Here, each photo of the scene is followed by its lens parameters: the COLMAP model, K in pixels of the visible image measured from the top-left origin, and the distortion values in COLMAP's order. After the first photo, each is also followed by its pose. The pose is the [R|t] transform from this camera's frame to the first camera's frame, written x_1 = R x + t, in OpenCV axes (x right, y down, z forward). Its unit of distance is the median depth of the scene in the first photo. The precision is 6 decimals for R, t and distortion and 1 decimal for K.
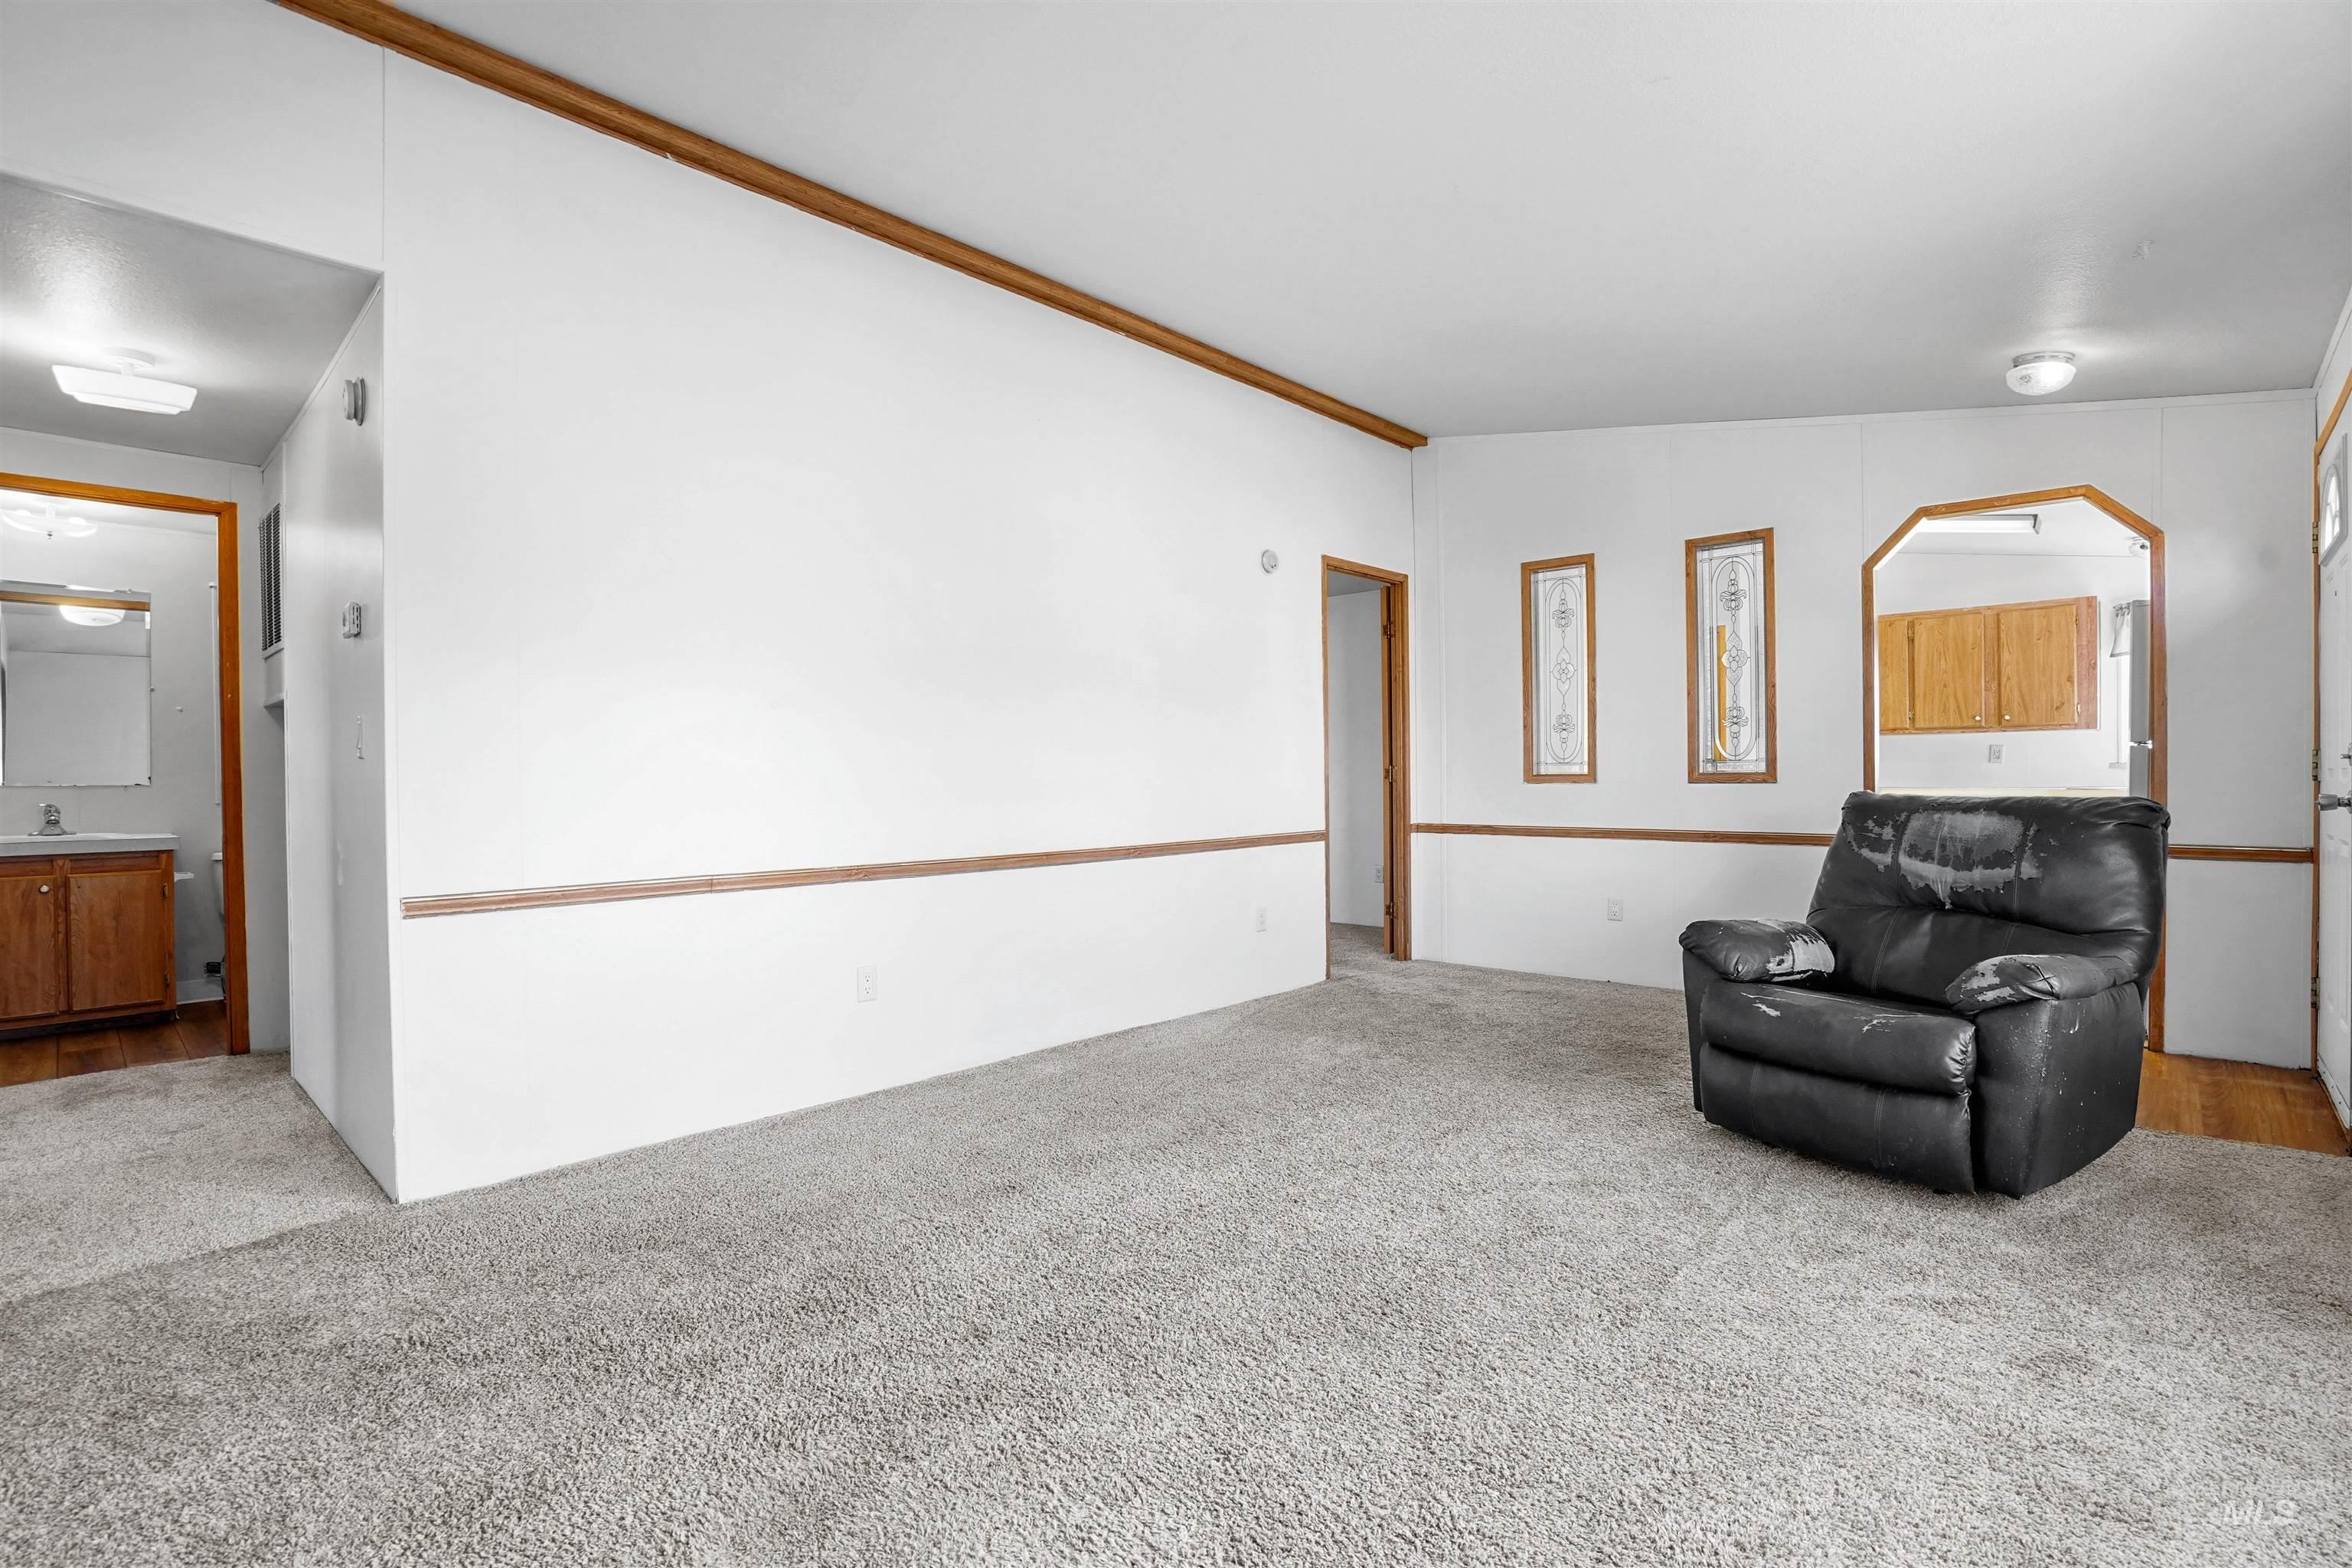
lens RADIAL K [[1084.7, 0, 1158.7], [0, 1084.7, 773.1], [0, 0, 1]] dist [-0.016932, 0.007980]
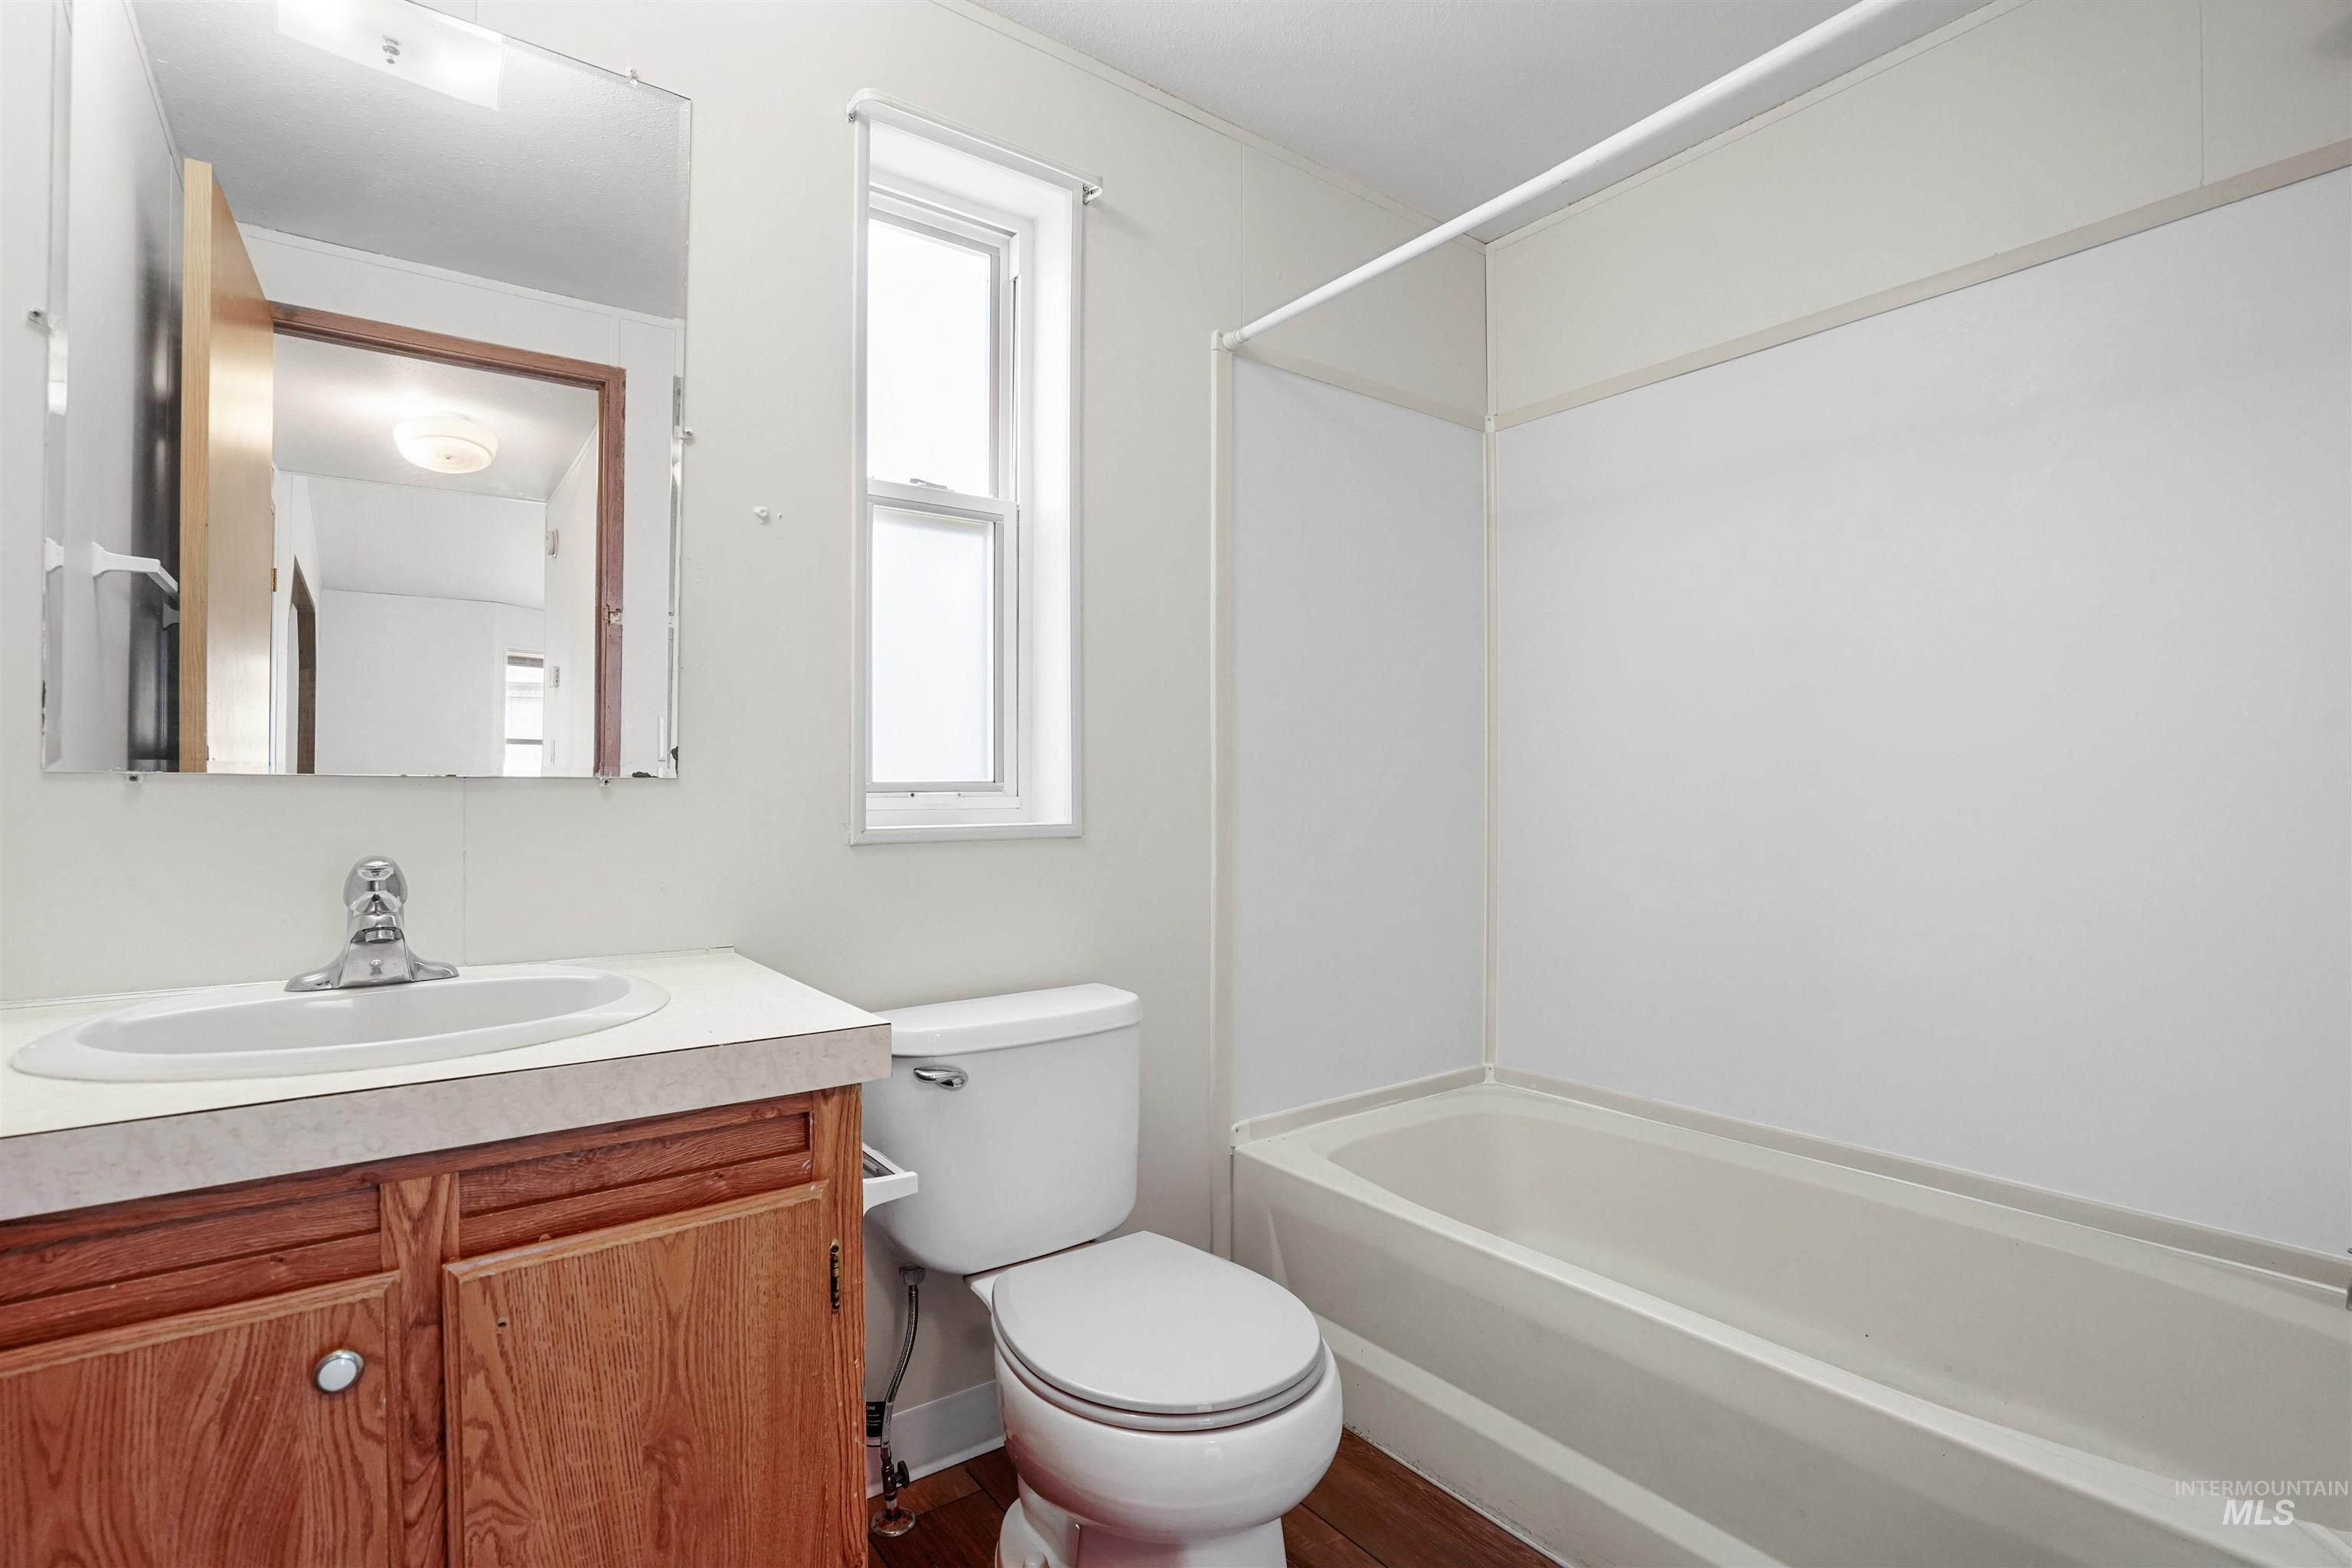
lens RADIAL K [[1084.7, 0, 1180.1], [0, 1084.7, 782.7], [0, 0, 1]] dist [-0.016932, 0.007980]
pose [[0.987451, 0.008721, -0.157684, -0.822454], [-0.010005, 0.999923, -0.007354, 0.011323], [0.157608, 0.008840, 0.987462, 0.797559]]
